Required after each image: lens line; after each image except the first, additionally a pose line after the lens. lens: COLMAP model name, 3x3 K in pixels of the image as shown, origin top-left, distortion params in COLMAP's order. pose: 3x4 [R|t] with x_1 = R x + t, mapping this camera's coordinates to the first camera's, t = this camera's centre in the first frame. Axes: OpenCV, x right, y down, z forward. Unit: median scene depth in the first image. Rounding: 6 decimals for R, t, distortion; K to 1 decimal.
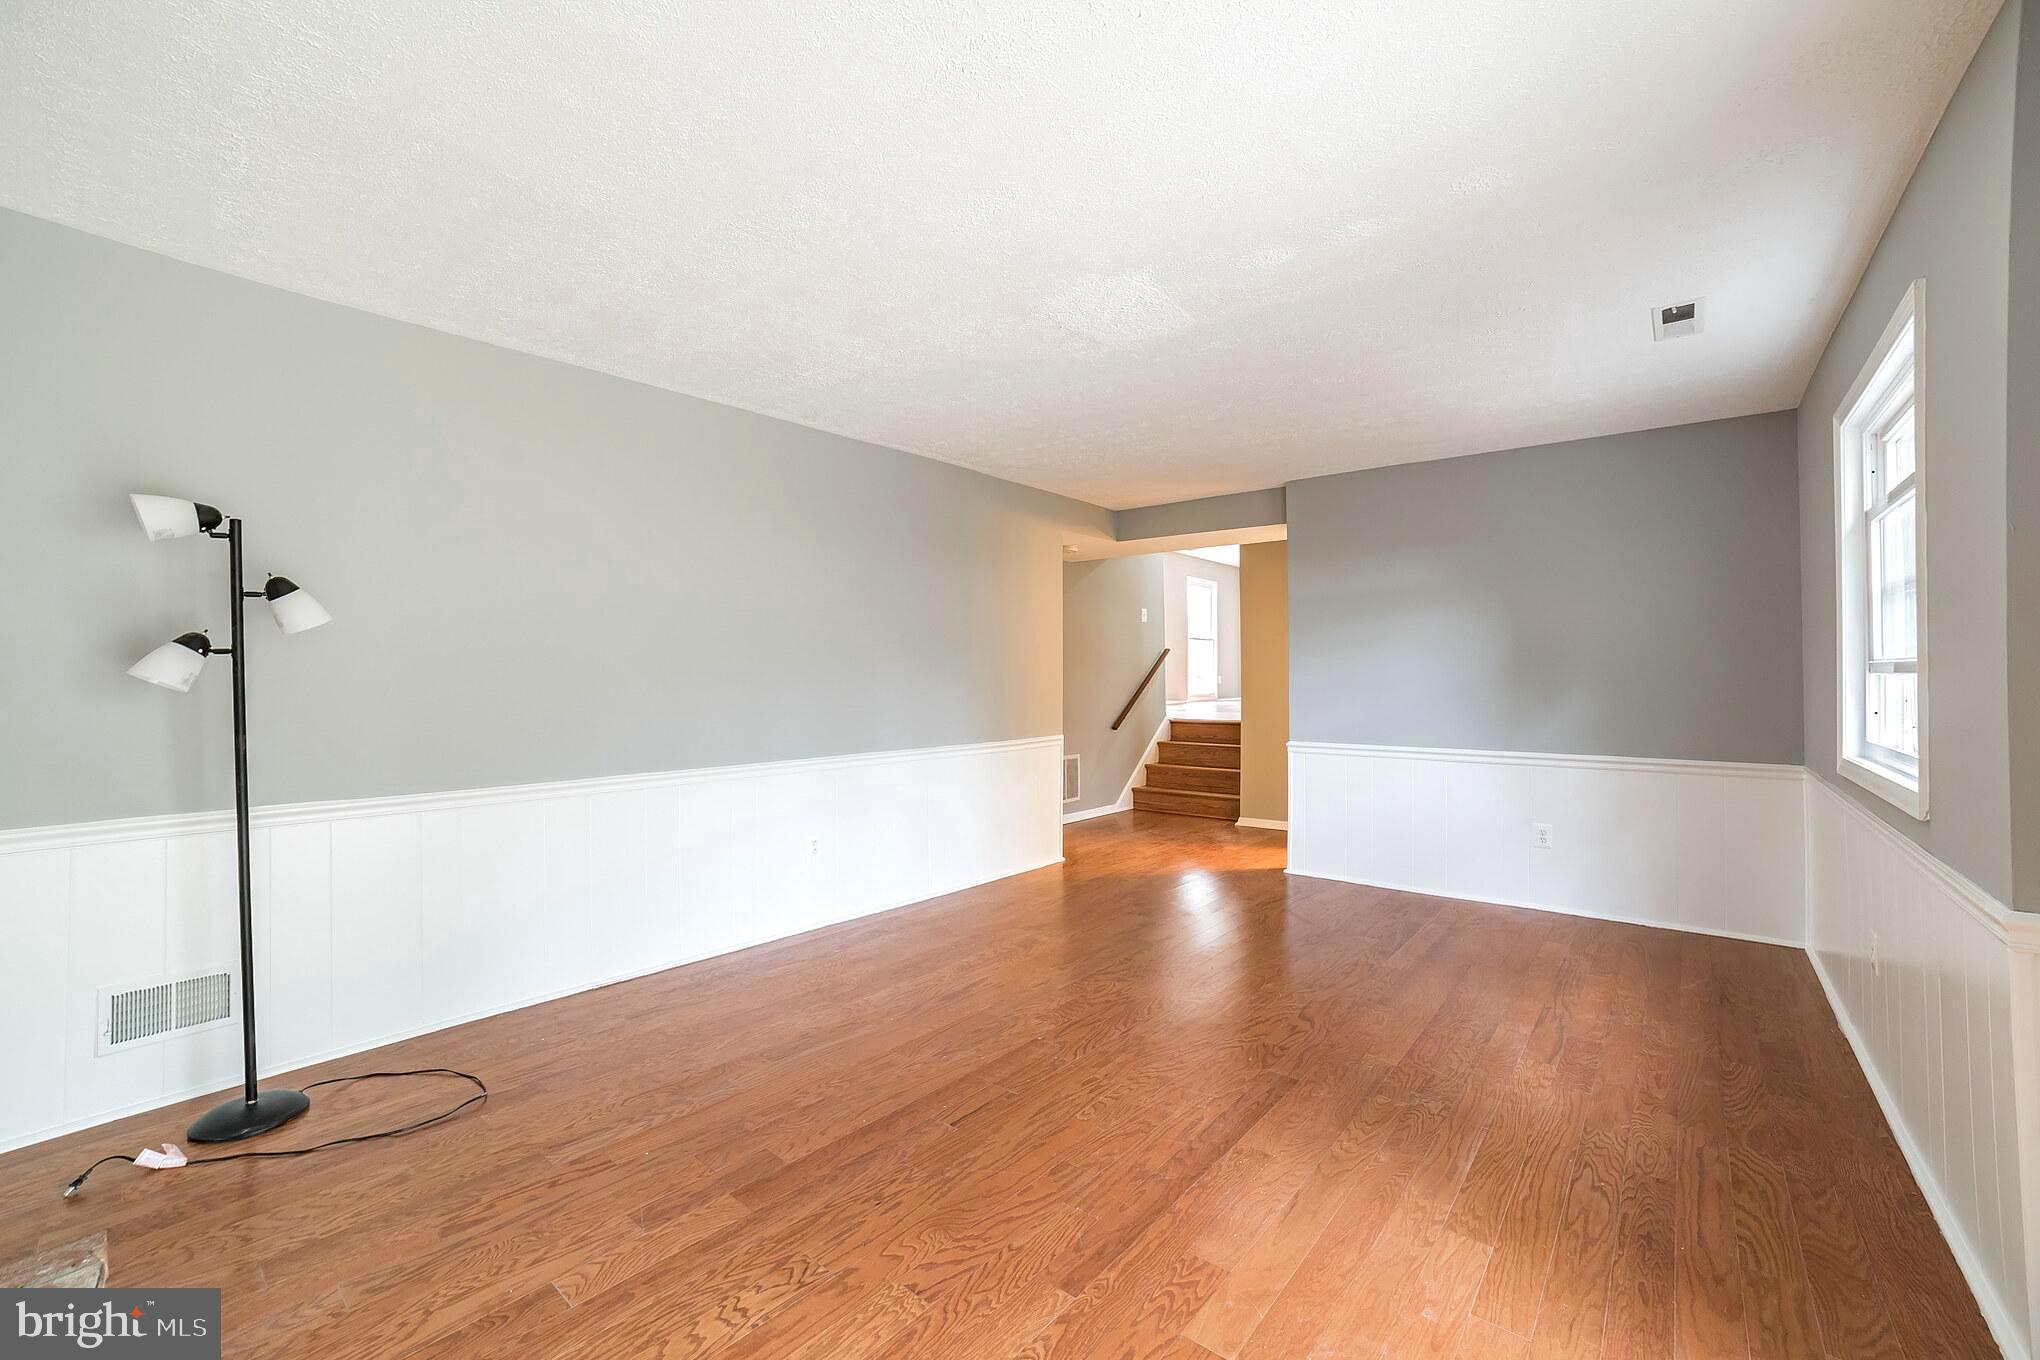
lens RADIAL K [[820.0, 0, 996.2], [0, 820.0, 710.7], [0, 0, 1]] dist [-0.104095, 0.030725]
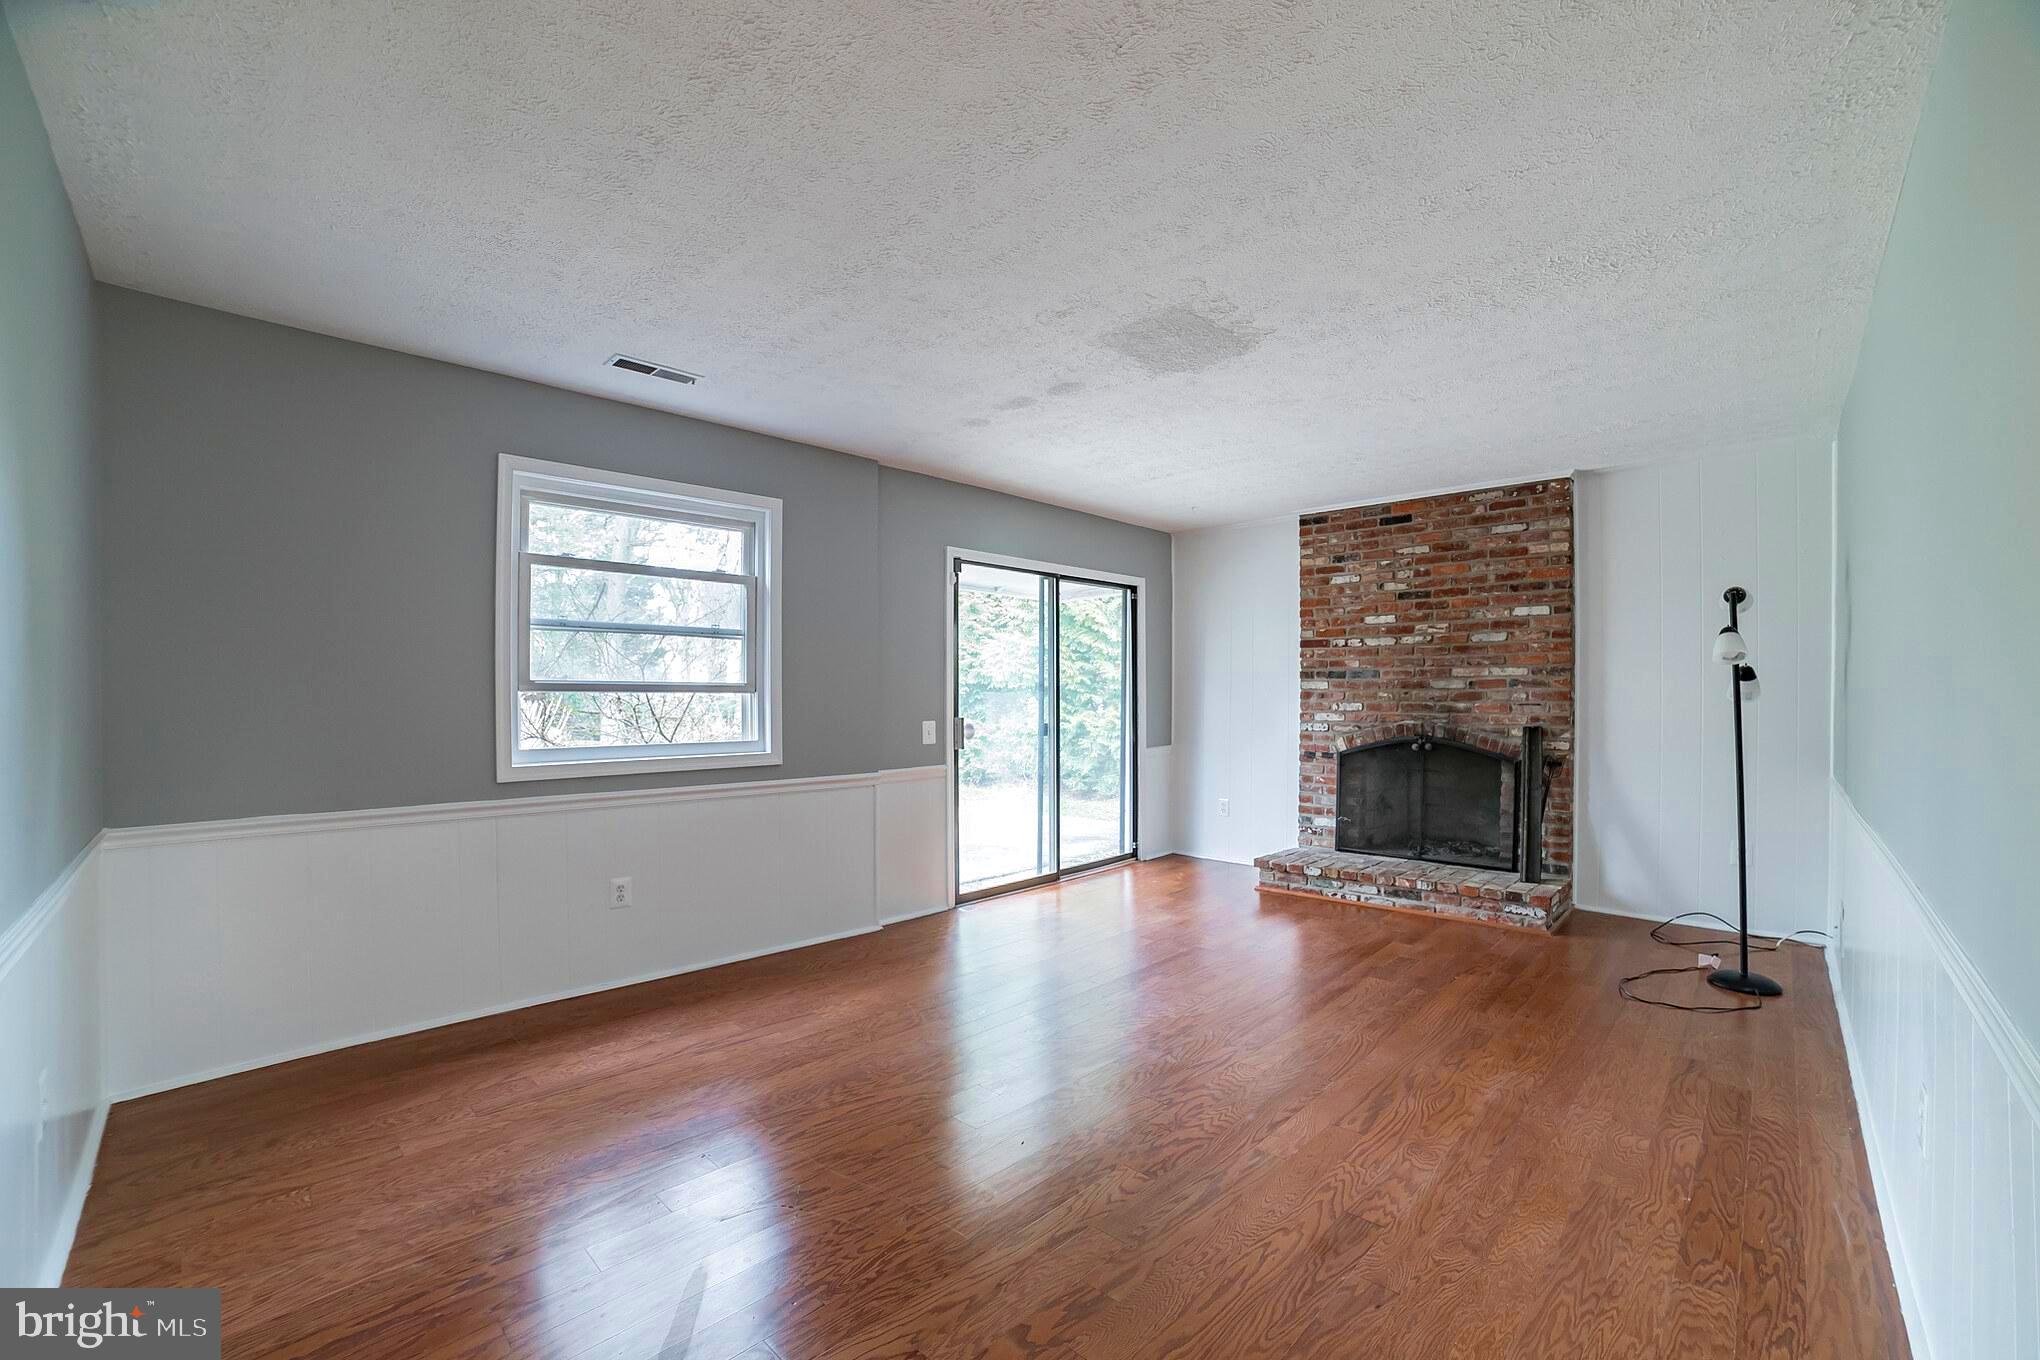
lens RADIAL K [[820.0, 0, 996.2], [0, 820.0, 710.7], [0, 0, 1]] dist [-0.104095, 0.030725]
pose [[-0.996399, 0.005529, 0.084606, 0.258372], [0.010225, 0.998425, 0.055170, -0.073189], [-0.084168, 0.055837, -0.994886, 1.801485]]
